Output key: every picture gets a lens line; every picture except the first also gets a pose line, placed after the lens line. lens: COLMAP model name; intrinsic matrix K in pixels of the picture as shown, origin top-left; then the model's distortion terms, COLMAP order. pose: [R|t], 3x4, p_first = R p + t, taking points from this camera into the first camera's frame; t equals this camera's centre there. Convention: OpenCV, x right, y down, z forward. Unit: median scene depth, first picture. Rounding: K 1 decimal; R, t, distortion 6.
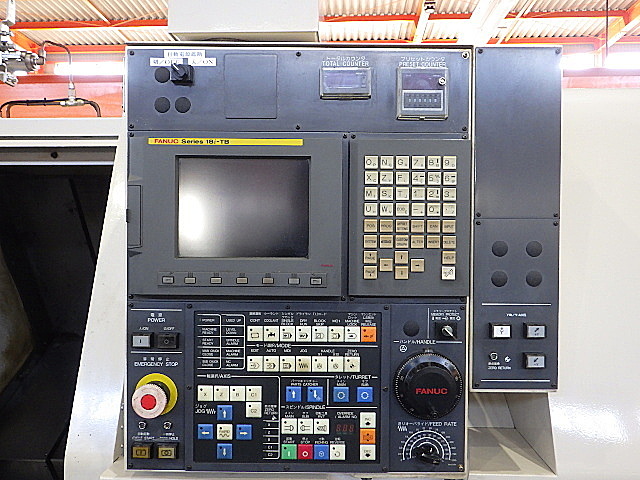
lens RADIAL K [[518.4, 0, 318.4], [0, 518.4, 238.9], [0, 0, 1]] dist [-0.002501, 0.009567]
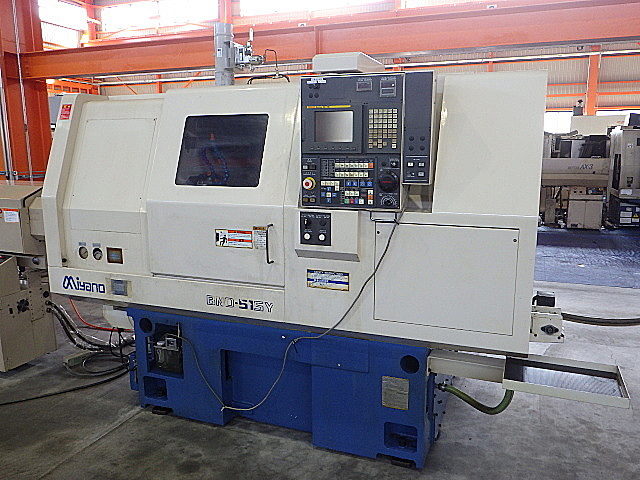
lens RADIAL K [[518.4, 0, 317.3], [0, 518.4, 239.8], [0, 0, 1]] dist [-0.002501, 0.009567]
pose [[0.946398, 0.049686, -0.319157, 0.851722], [0.002577, 0.986905, 0.161282, 0.119627], [0.322991, -0.153460, 0.933877, -2.249188]]
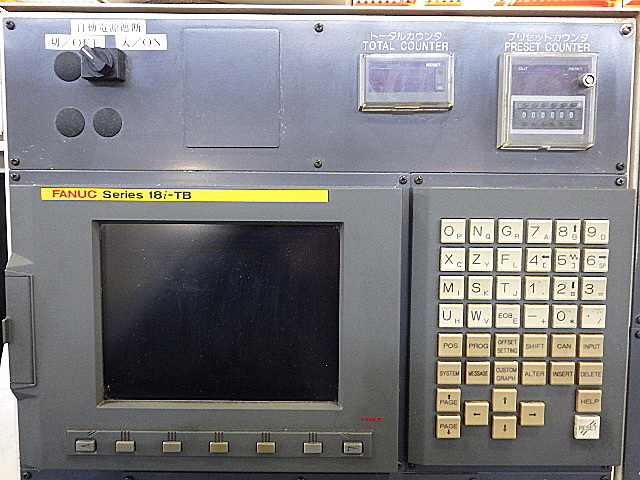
lens RADIAL K [[518.4, 0, 324.2], [0, 518.4, 241.5], [0, 0, 1]] dist [-0.002501, 0.009567]
pose [[0.999970, -0.002977, 0.007102, -0.037428], [0.002508, 0.997876, 0.065089, -0.170875], [-0.007281, -0.065069, 0.997854, 0.449849]]
